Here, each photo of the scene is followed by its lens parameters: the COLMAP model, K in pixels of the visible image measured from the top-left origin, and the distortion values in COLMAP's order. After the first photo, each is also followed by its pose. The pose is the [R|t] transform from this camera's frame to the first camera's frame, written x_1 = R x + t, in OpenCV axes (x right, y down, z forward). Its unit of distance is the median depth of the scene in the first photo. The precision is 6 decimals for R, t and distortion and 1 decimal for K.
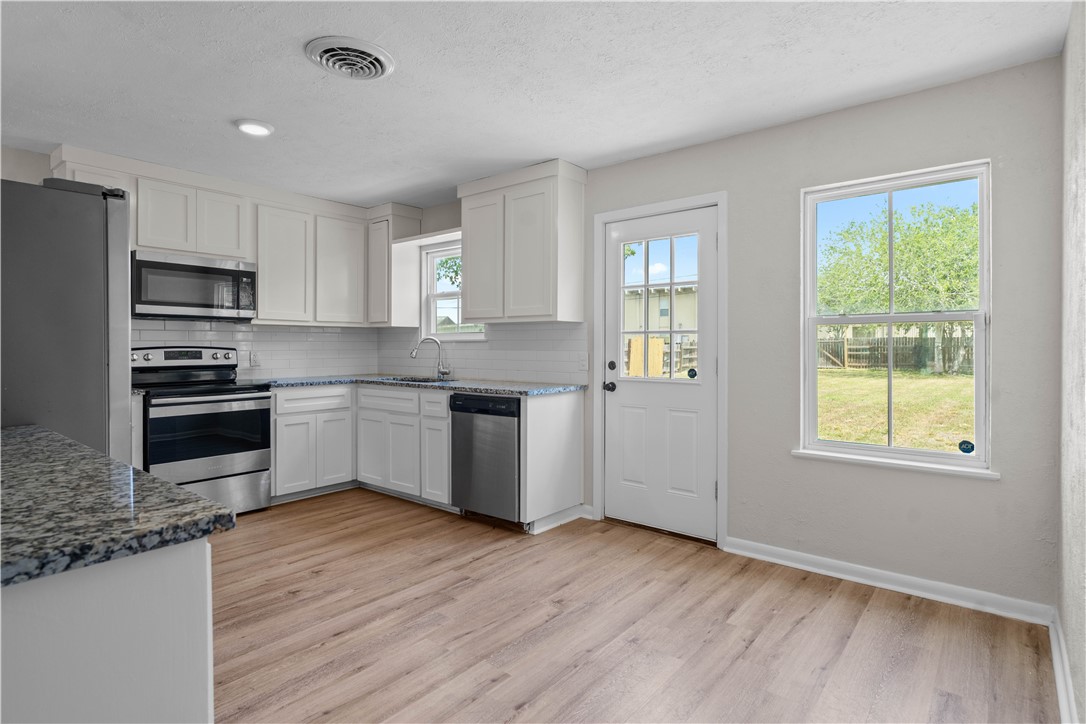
lens RADIAL K [[575.5, 0, 525.0], [0, 575.5, 368.4], [0, 0, 1]] dist [-0.001707, -0.000202]
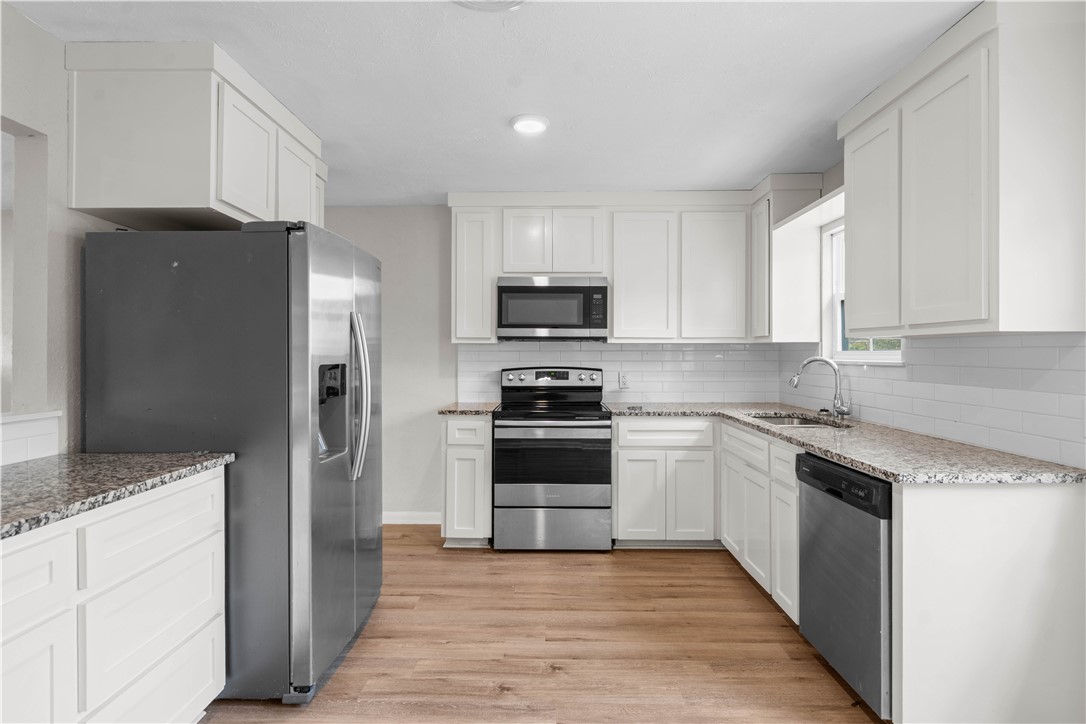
lens RADIAL K [[561.2, 0, 538.8], [0, 561.2, 357.9], [0, 0, 1]] dist [-0.002428, -0.000208]
pose [[0.634193, 0.004517, -0.773161, 0.152203], [-0.028839, 0.999425, -0.017816, -0.036356], [0.772637, 0.033596, 0.633959, 0.362838]]
